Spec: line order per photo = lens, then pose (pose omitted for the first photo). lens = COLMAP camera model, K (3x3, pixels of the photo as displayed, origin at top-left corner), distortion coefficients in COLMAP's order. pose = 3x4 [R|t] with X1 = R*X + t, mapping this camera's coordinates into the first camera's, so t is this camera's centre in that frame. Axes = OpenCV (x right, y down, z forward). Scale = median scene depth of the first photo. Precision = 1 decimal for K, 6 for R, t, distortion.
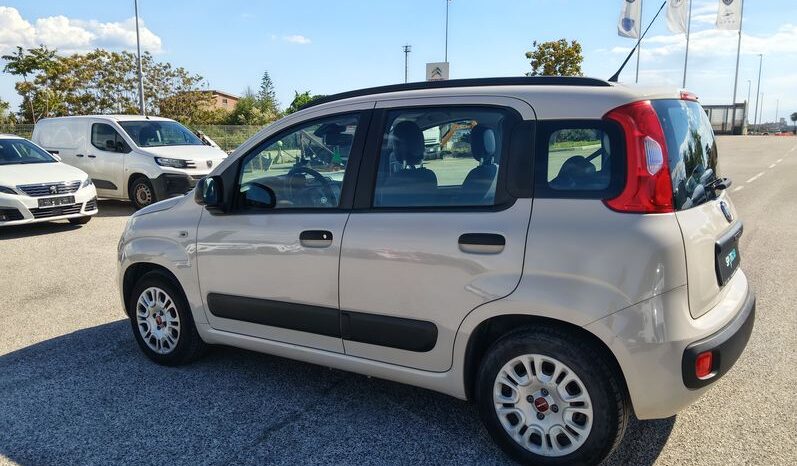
lens RADIAL K [[645.4, 0, 399.6], [0, 645.4, 234.5], [0, 0, 1]] dist [0.071317, -0.162641]
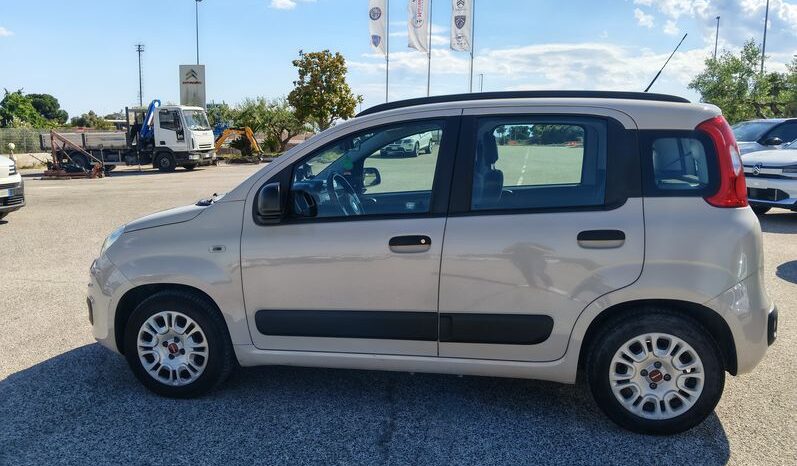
lens RADIAL K [[645.4, 0, 403.5], [0, 645.4, 235.1], [0, 0, 1]] dist [0.071317, -0.162641]
pose [[0.922933, -0.043407, 0.382506, -0.613673], [0.047249, 0.998883, -0.000652, -0.008433], [-0.382051, 0.018675, 0.923953, 0.096723]]
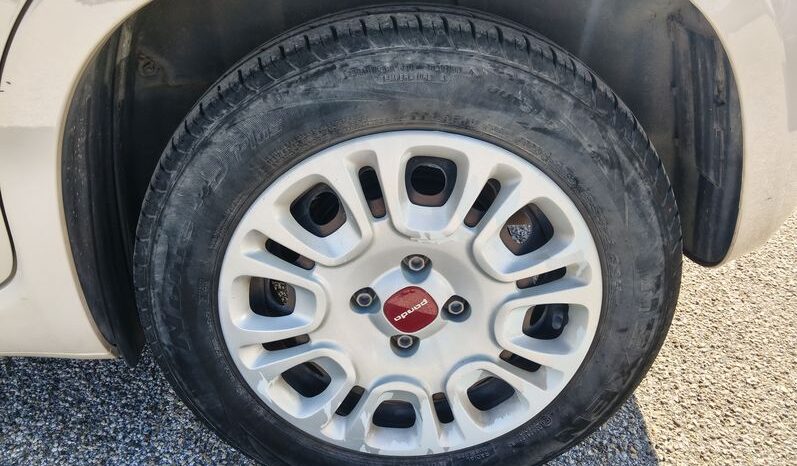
lens RADIAL K [[645.4, 0, 396.4], [0, 645.4, 241.1], [0, 0, 1]] dist [0.071317, -0.162641]
pose [[0.817663, -0.281173, 0.502363, 0.081244], [0.103485, 0.930189, 0.352192, 0.133758], [-0.566320, -0.235987, 0.789679, 0.775993]]
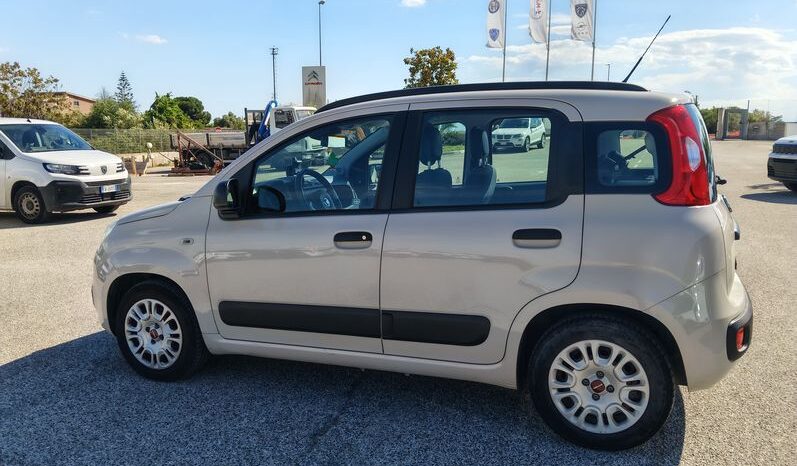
lens RADIAL K [[645.4, 0, 399.2], [0, 645.4, 233.2], [0, 0, 1]] dist [0.071317, -0.162641]
pose [[0.980216, -0.030481, 0.195569, -0.300019], [0.032078, 0.999473, -0.005004, 0.003454], [-0.195314, 0.011178, 0.980677, 0.006064]]
